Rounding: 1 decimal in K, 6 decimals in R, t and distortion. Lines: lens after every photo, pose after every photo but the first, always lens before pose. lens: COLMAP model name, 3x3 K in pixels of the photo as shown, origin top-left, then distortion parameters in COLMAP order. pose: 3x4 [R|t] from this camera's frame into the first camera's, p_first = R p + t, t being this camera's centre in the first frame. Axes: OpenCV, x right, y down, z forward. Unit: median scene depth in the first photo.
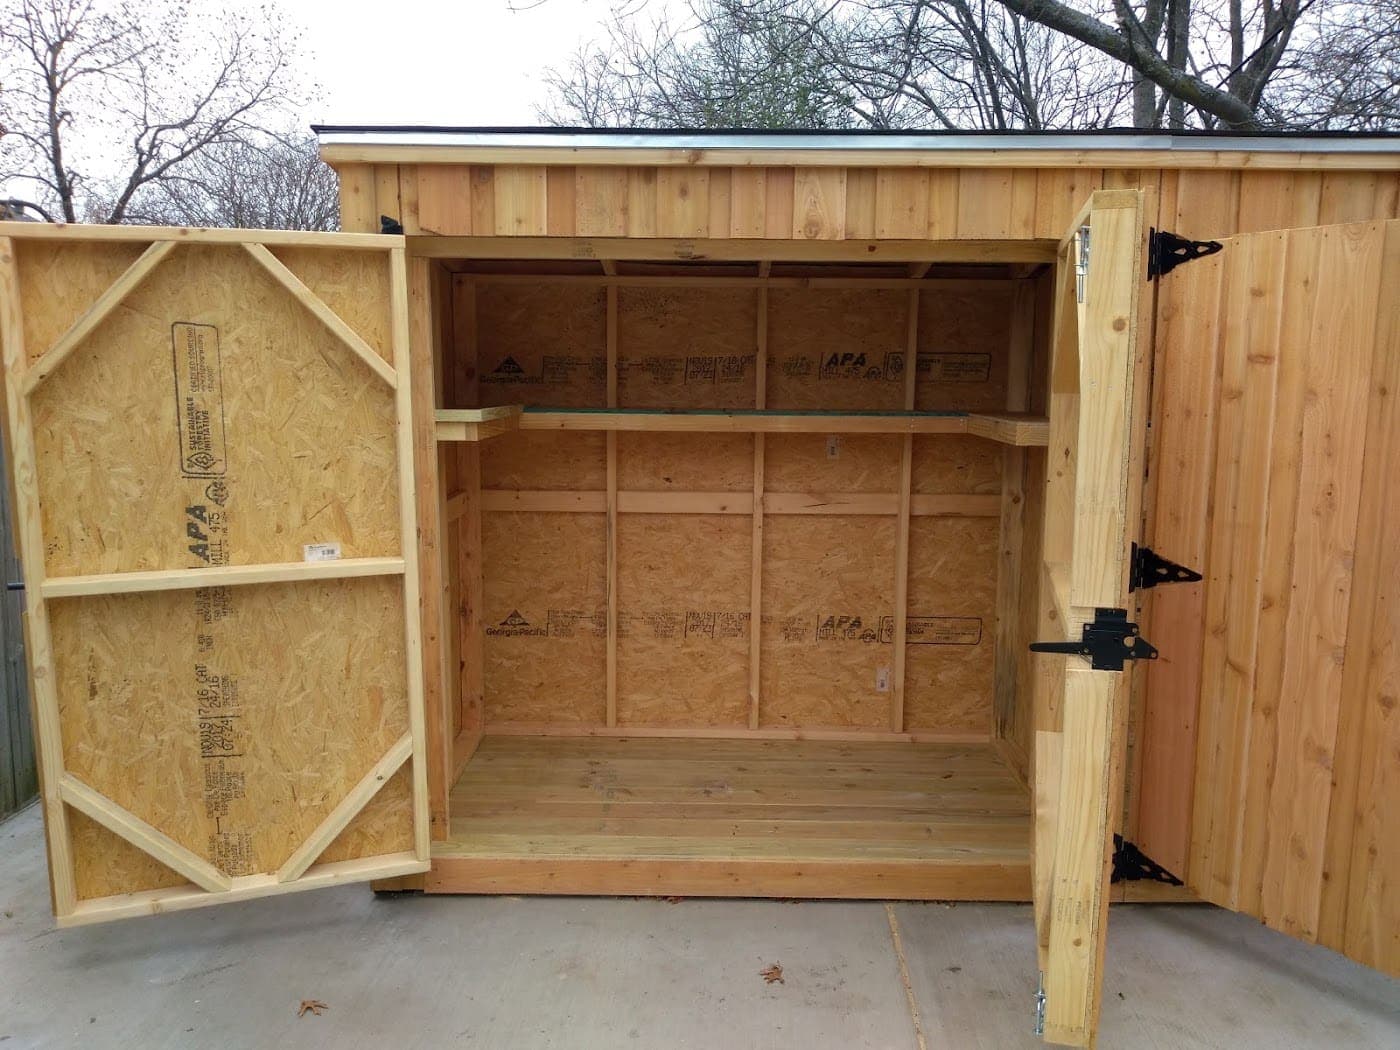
lens RADIAL K [[1138.3, 0, 703.0], [0, 1138.3, 532.6], [0, 0, 1]] dist [0.027648, -0.064196]
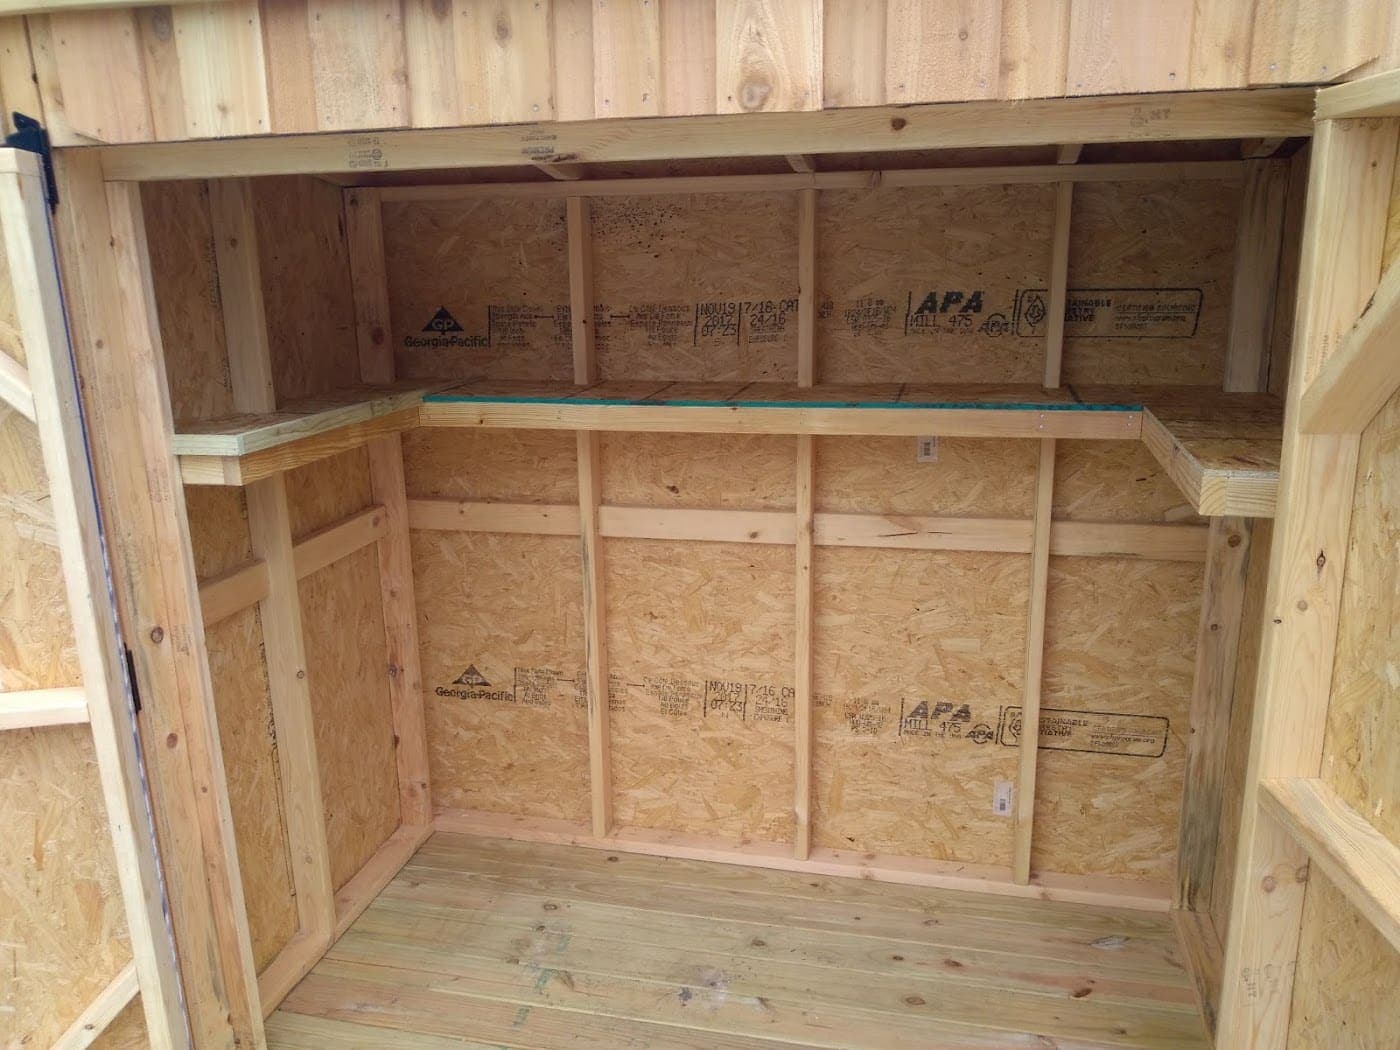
lens RADIAL K [[1138.3, 0, 689.5], [0, 1138.3, 539.3], [0, 0, 1]] dist [0.027648, -0.064196]
pose [[0.974018, 0.028506, -0.224669, 0.130647], [-0.003396, 0.993774, 0.111366, -0.093110], [0.226445, -0.107709, 0.968050, 0.358219]]
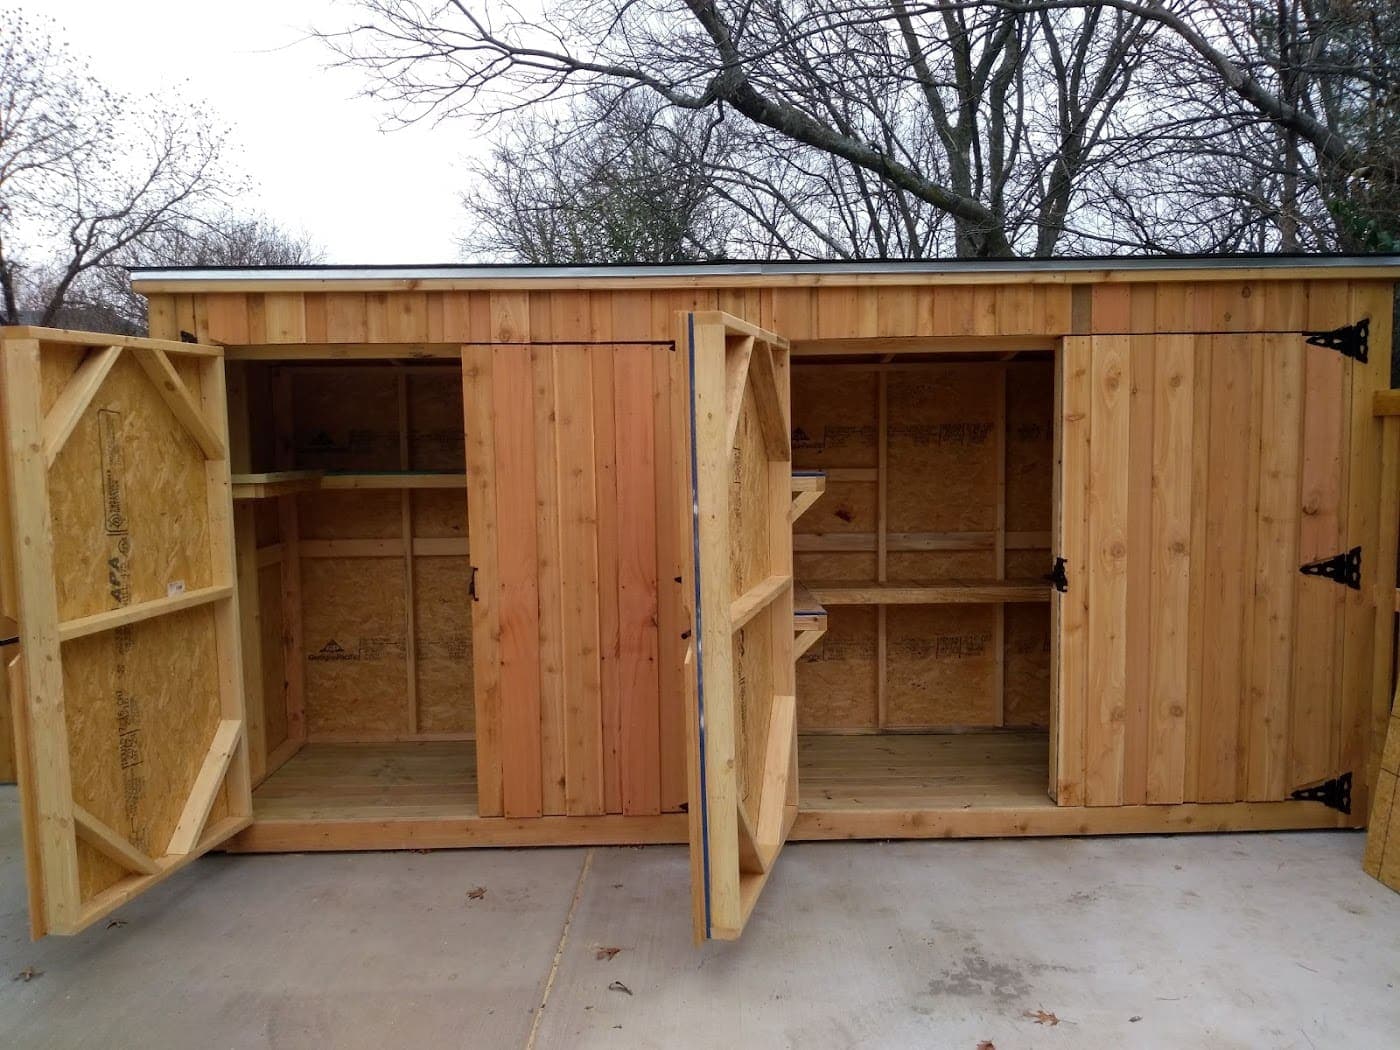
lens RADIAL K [[1138.3, 0, 702.0], [0, 1138.3, 539.1], [0, 0, 1]] dist [0.027648, -0.064196]
pose [[0.999213, -0.023459, 0.031990, 0.198995], [0.025084, 0.998364, -0.051373, 0.034920], [-0.030732, 0.052135, 0.998167, -0.241133]]
